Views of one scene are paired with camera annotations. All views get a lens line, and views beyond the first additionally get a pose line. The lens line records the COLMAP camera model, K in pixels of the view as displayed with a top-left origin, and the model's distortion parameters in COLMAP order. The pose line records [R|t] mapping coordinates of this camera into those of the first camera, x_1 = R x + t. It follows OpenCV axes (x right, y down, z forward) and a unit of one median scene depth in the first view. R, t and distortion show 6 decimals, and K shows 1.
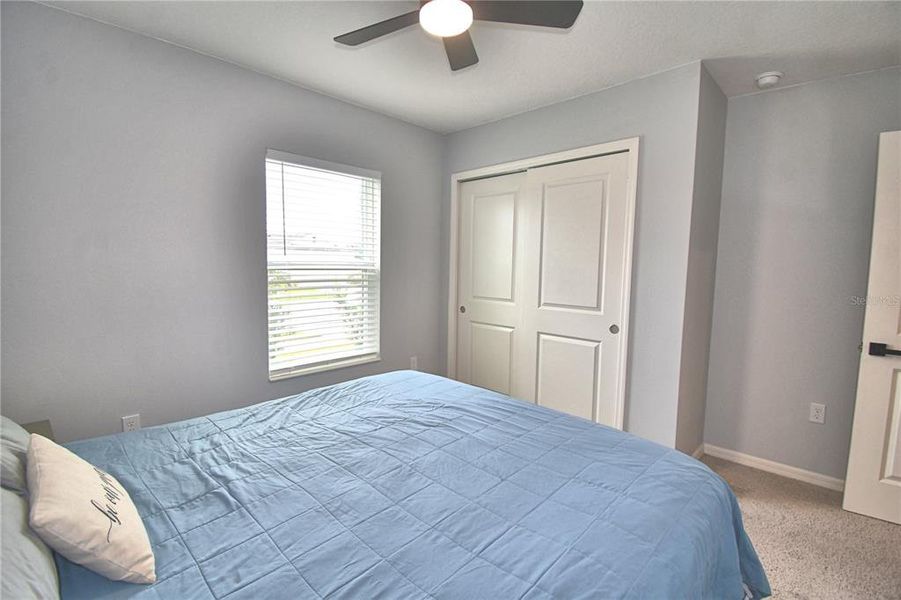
lens RADIAL K [[407.9, 0, 450.5], [0, 407.9, 300.0], [0, 0, 1]] dist [0.015947, -0.019541]
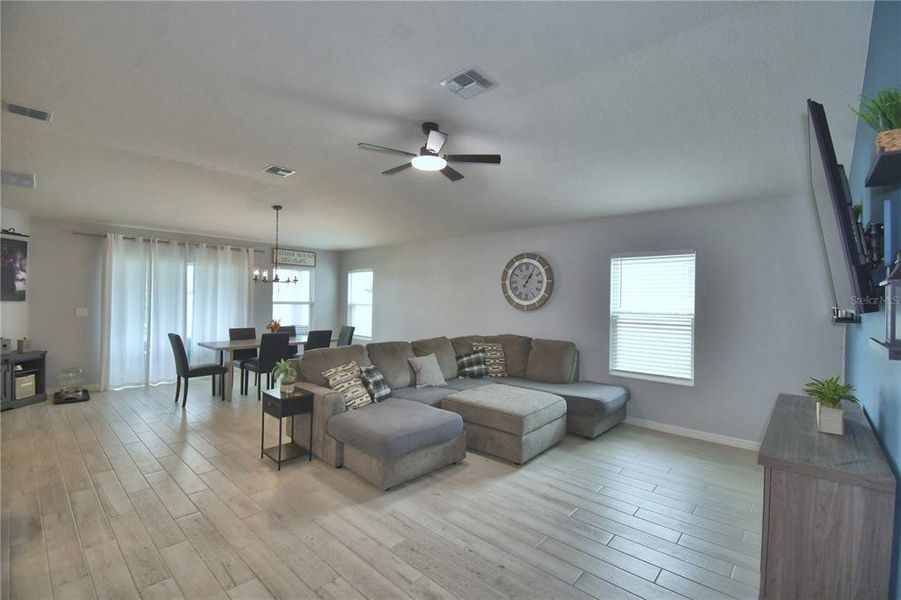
lens RADIAL K [[393.4, 0, 446.4], [0, 393.4, 298.6], [0, 0, 1]] dist [0.010602, -0.017802]
pose [[0.022907, -0.018477, -0.999567, 1.163906], [-0.099316, 0.994841, -0.020666, -0.032534], [0.994792, 0.099747, 0.020954, 0.154495]]
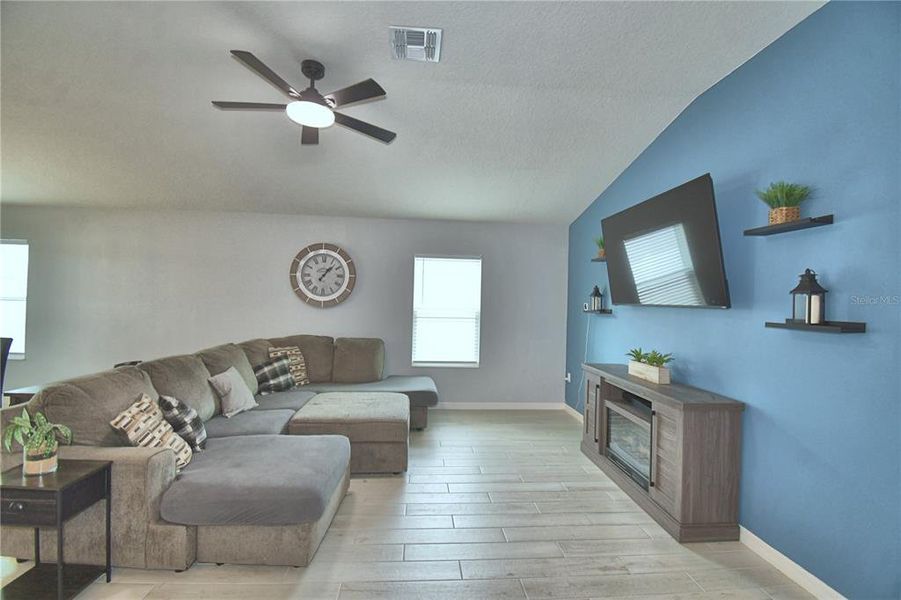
lens RADIAL K [[393.4, 0, 446.4], [0, 393.4, 298.6], [0, 0, 1]] dist [0.010602, -0.017802]
pose [[0.739655, -0.003685, -0.672976, 0.840152], [-0.067310, 0.994566, -0.079425, 0.007277], [0.669612, 0.104045, 0.735387, -0.291043]]
